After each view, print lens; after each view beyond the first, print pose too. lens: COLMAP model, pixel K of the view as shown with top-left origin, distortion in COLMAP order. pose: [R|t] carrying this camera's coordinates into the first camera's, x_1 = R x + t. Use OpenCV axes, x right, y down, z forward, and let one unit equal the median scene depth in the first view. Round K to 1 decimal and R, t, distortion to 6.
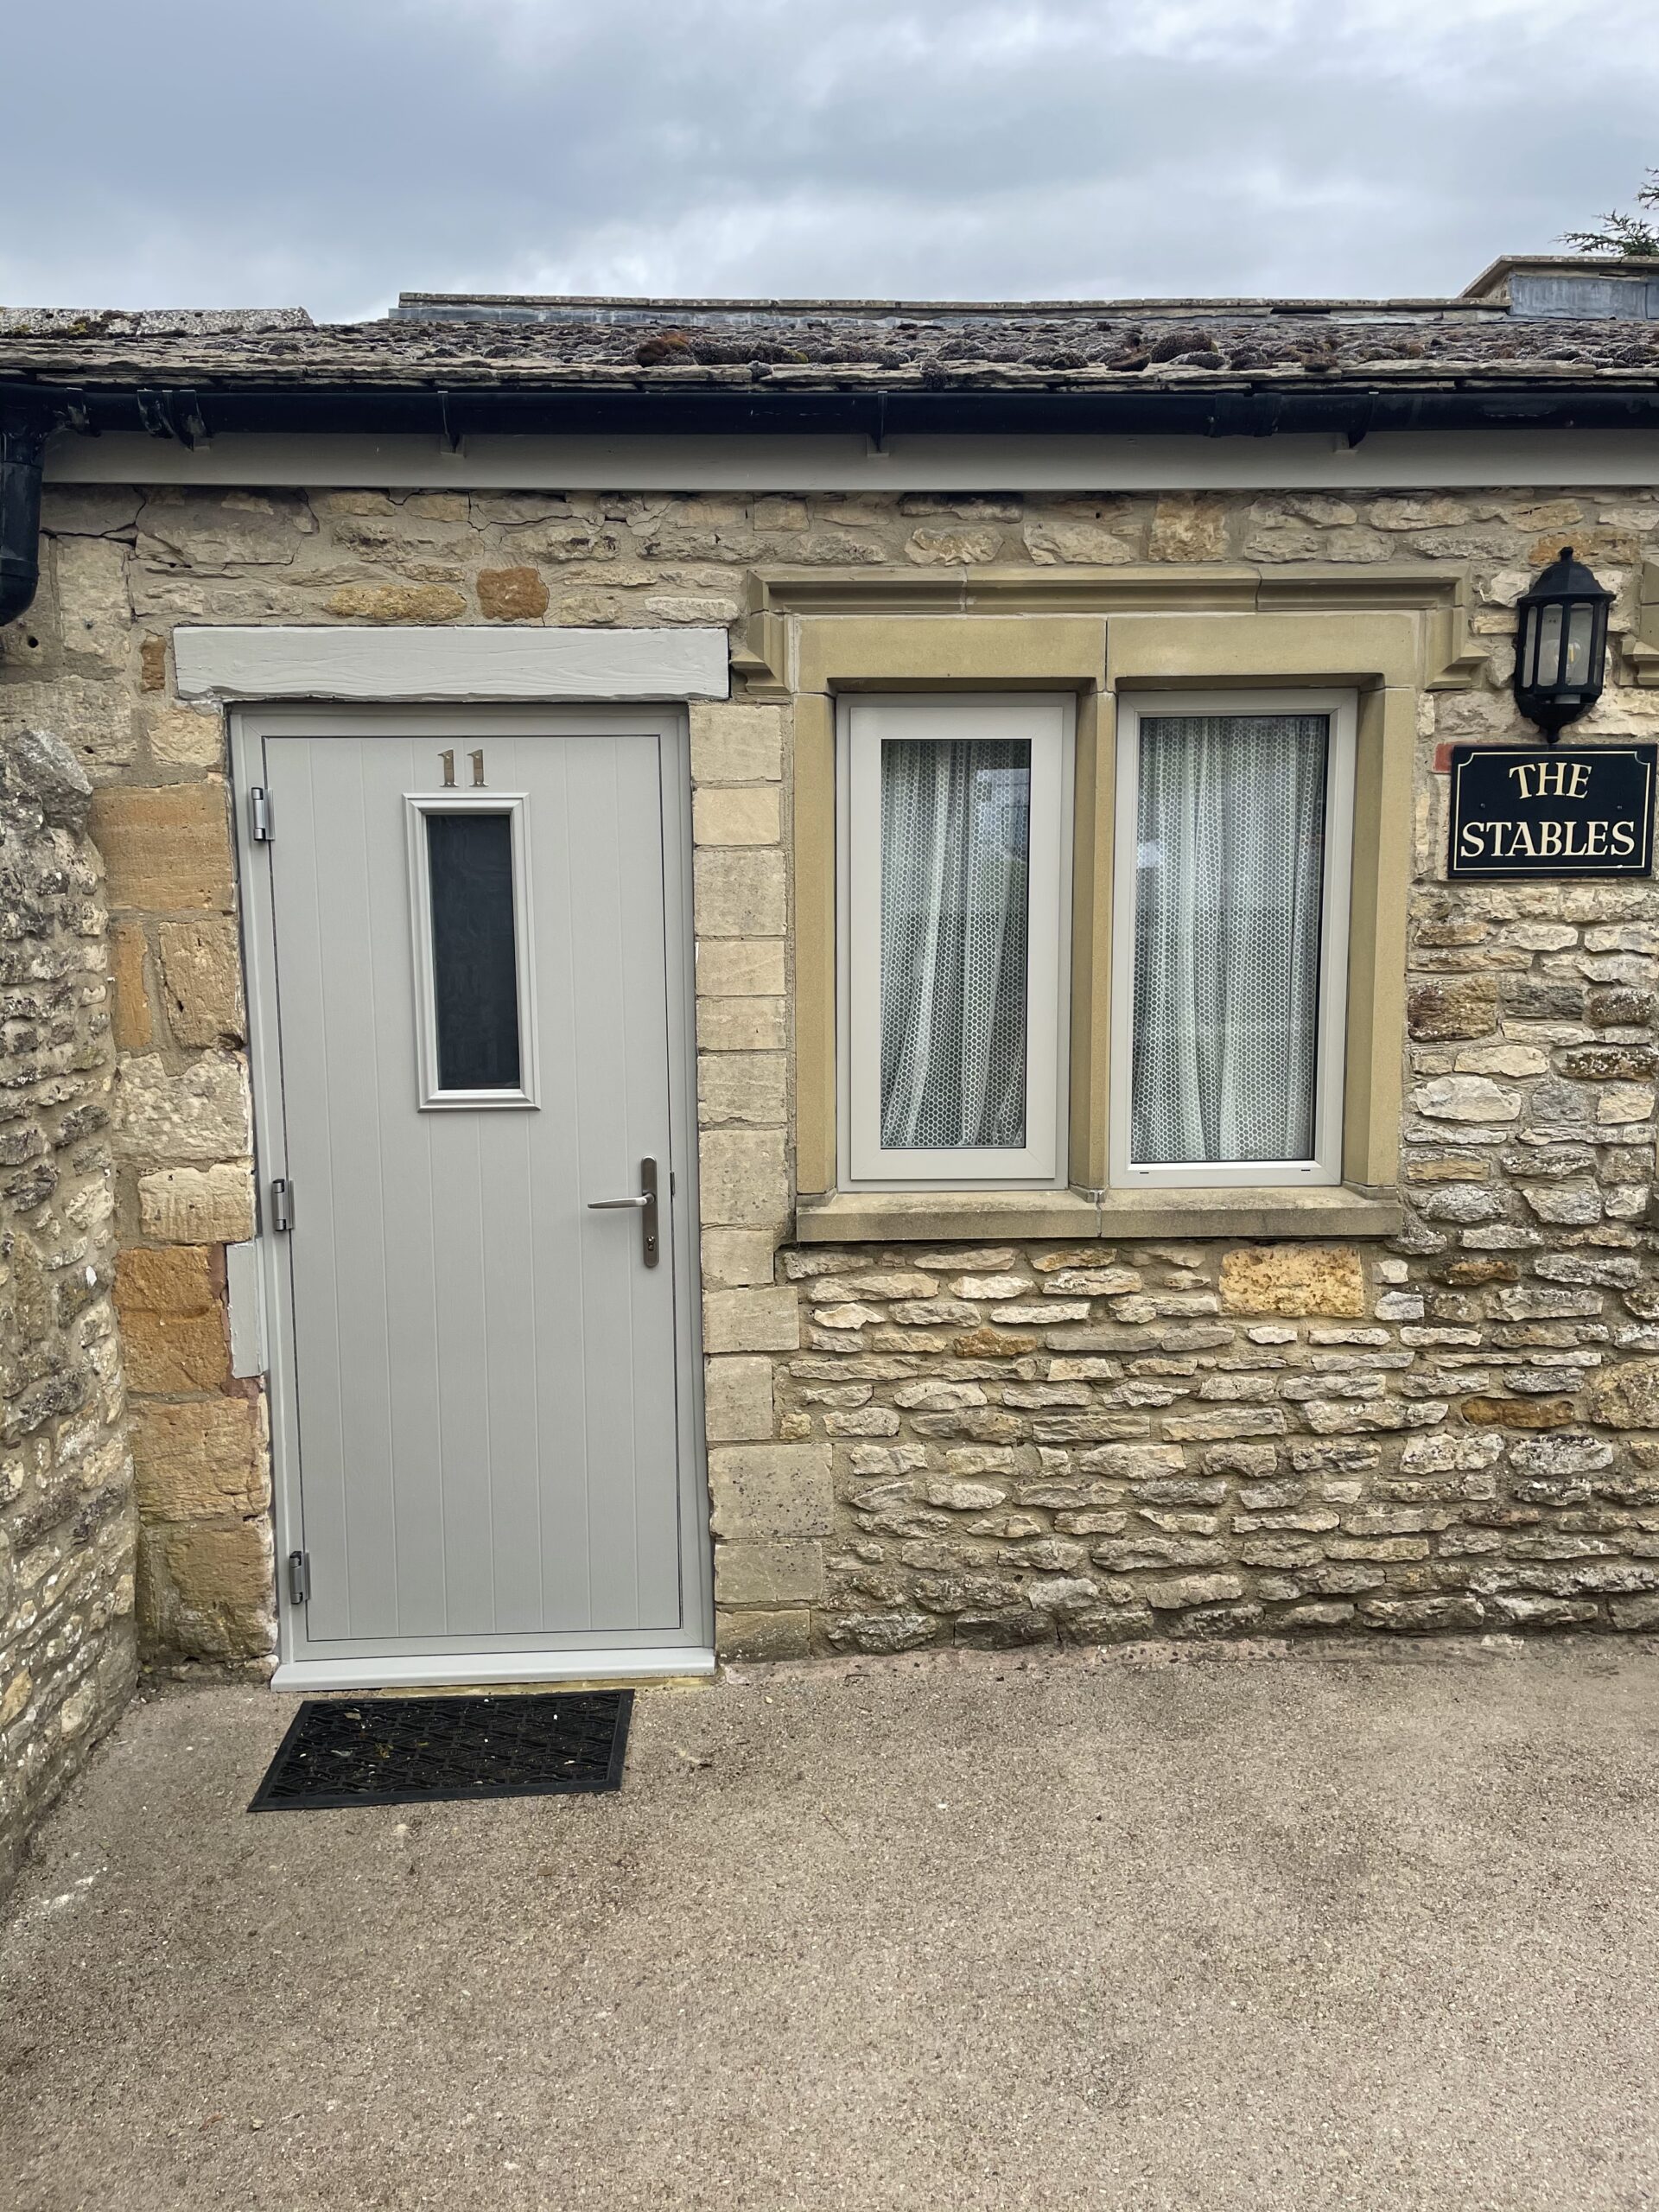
lens RADIAL K [[1712.6, 0, 840.9], [0, 1712.6, 1092.6], [0, 0, 1]] dist [0.096323, -0.128302]
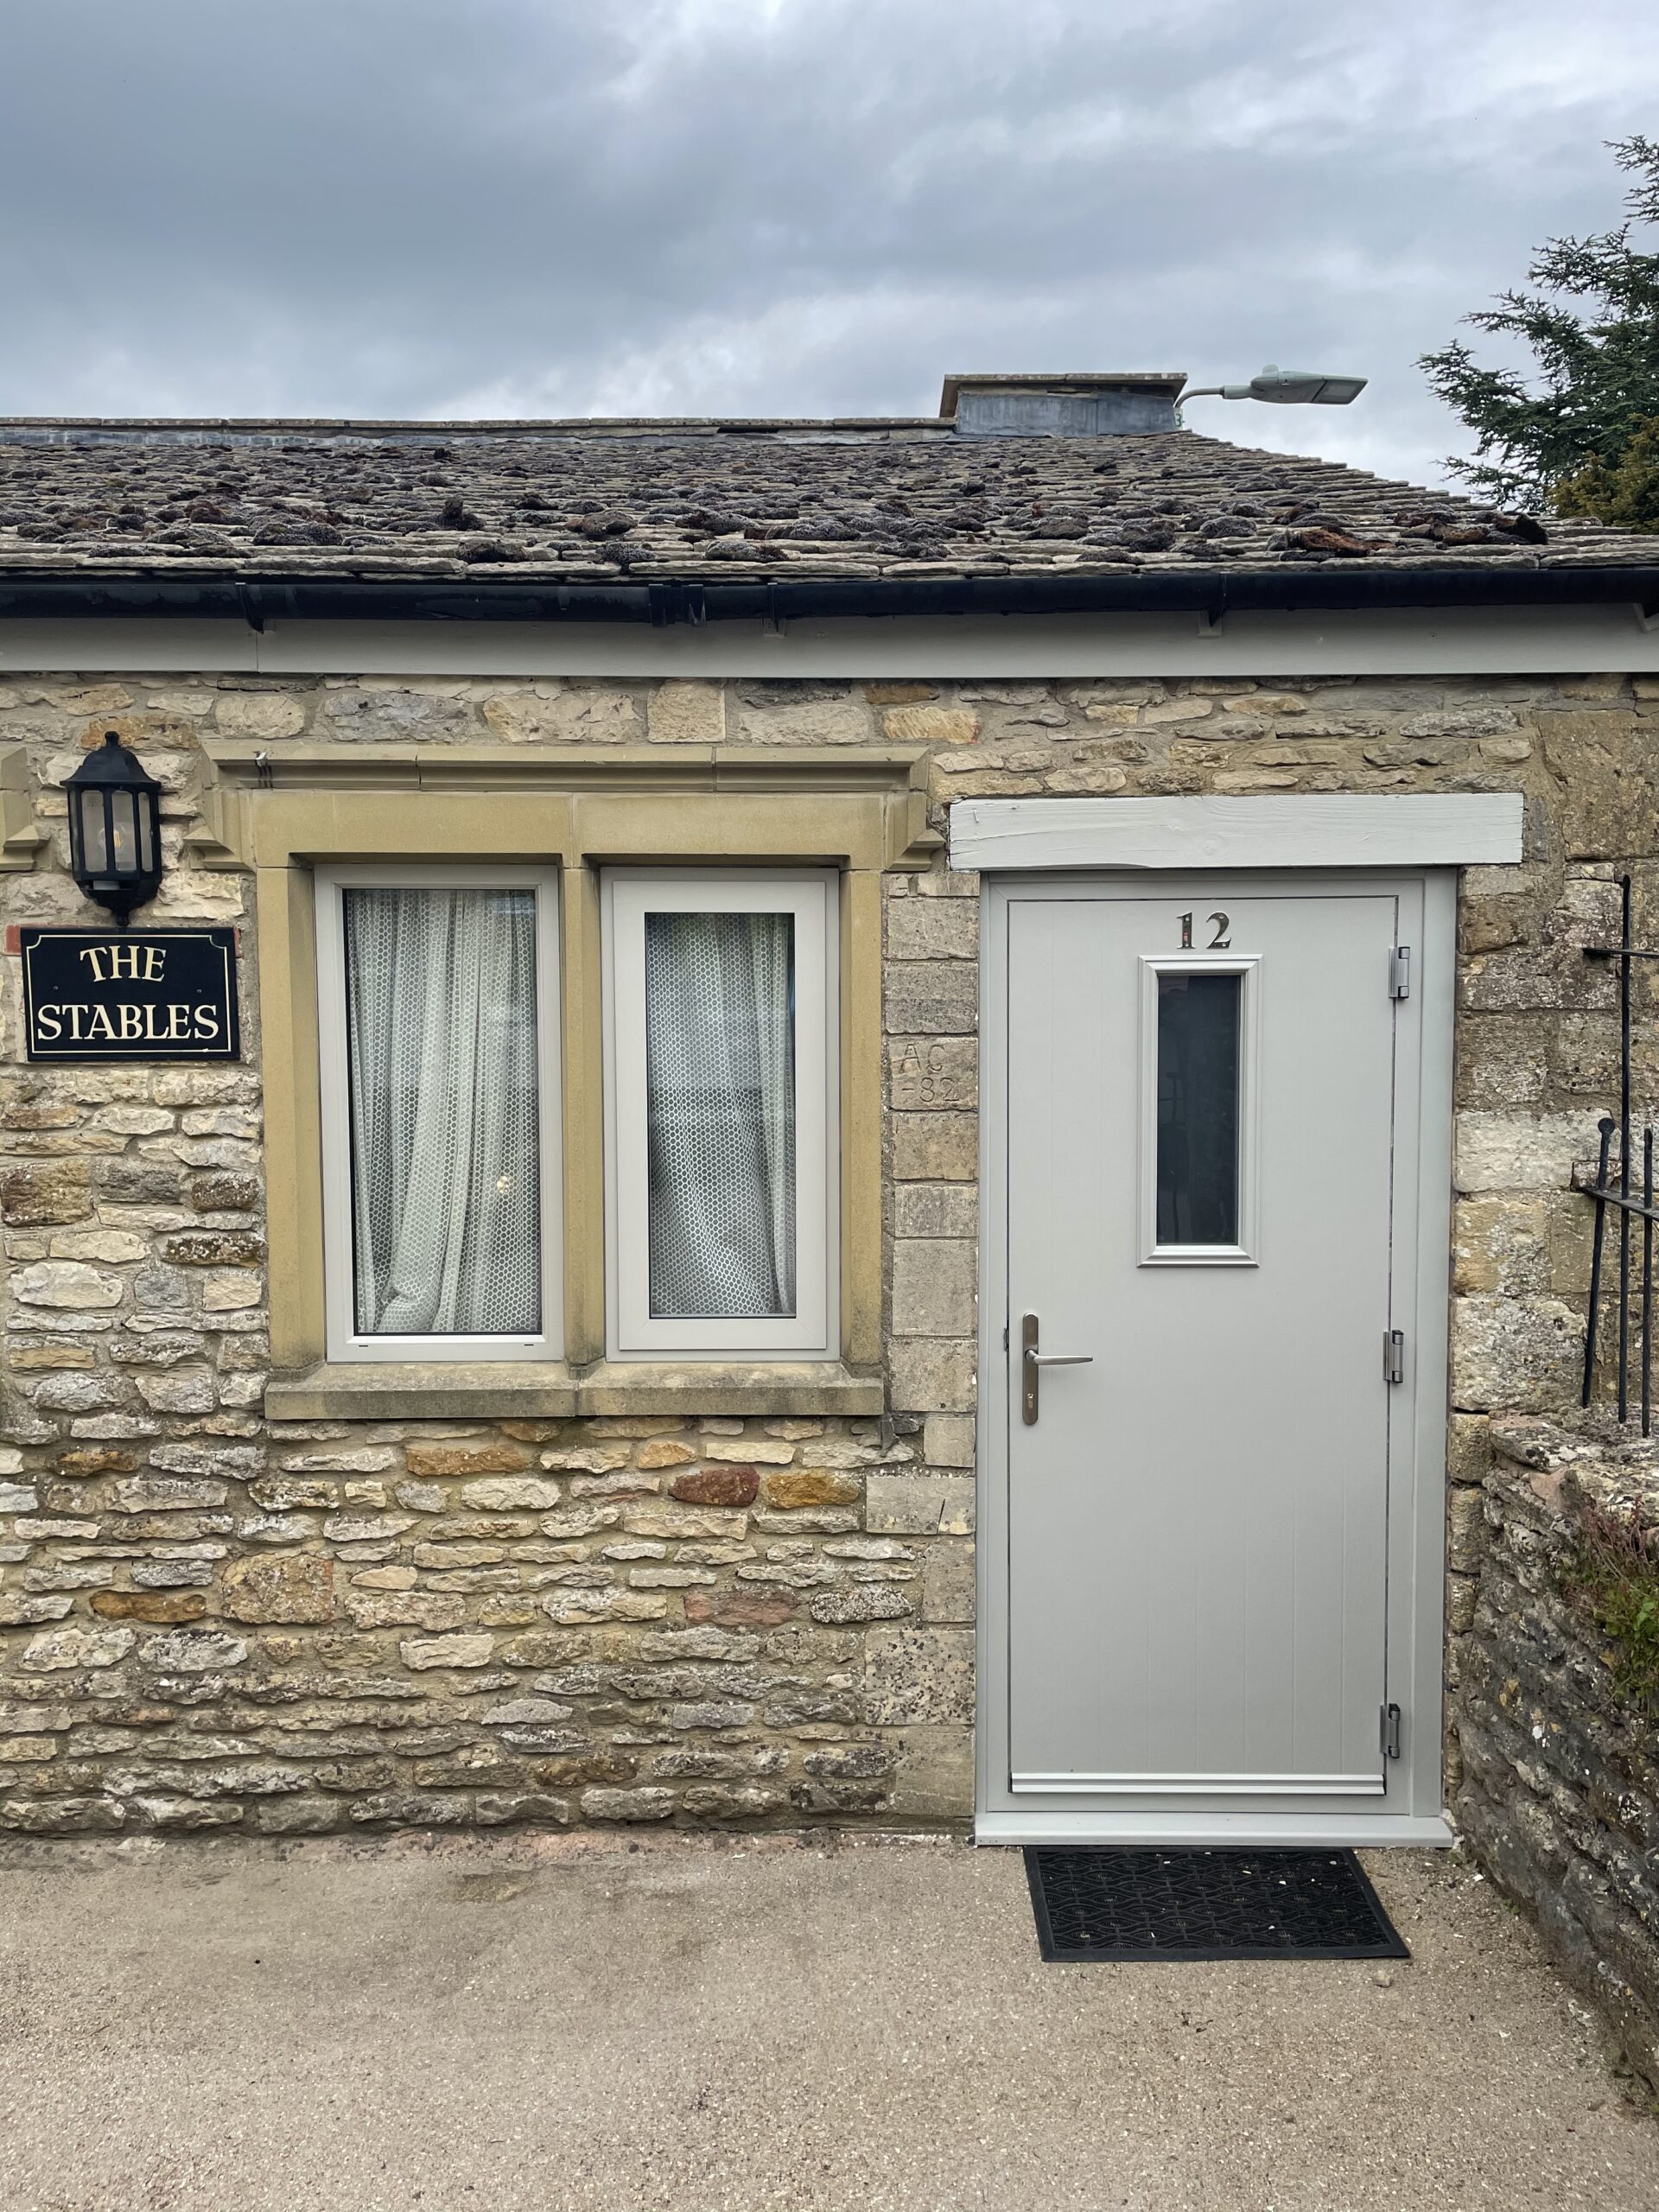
lens RADIAL K [[1712.6, 0, 840.9], [0, 1712.6, 1092.6], [0, 0, 1]] dist [0.096323, -0.128302]
pose [[0.999476, 0.003962, -0.032110, 0.819686], [-0.005095, 0.999365, -0.035263, -0.071583], [0.031950, 0.035408, 0.998862, 0.031606]]
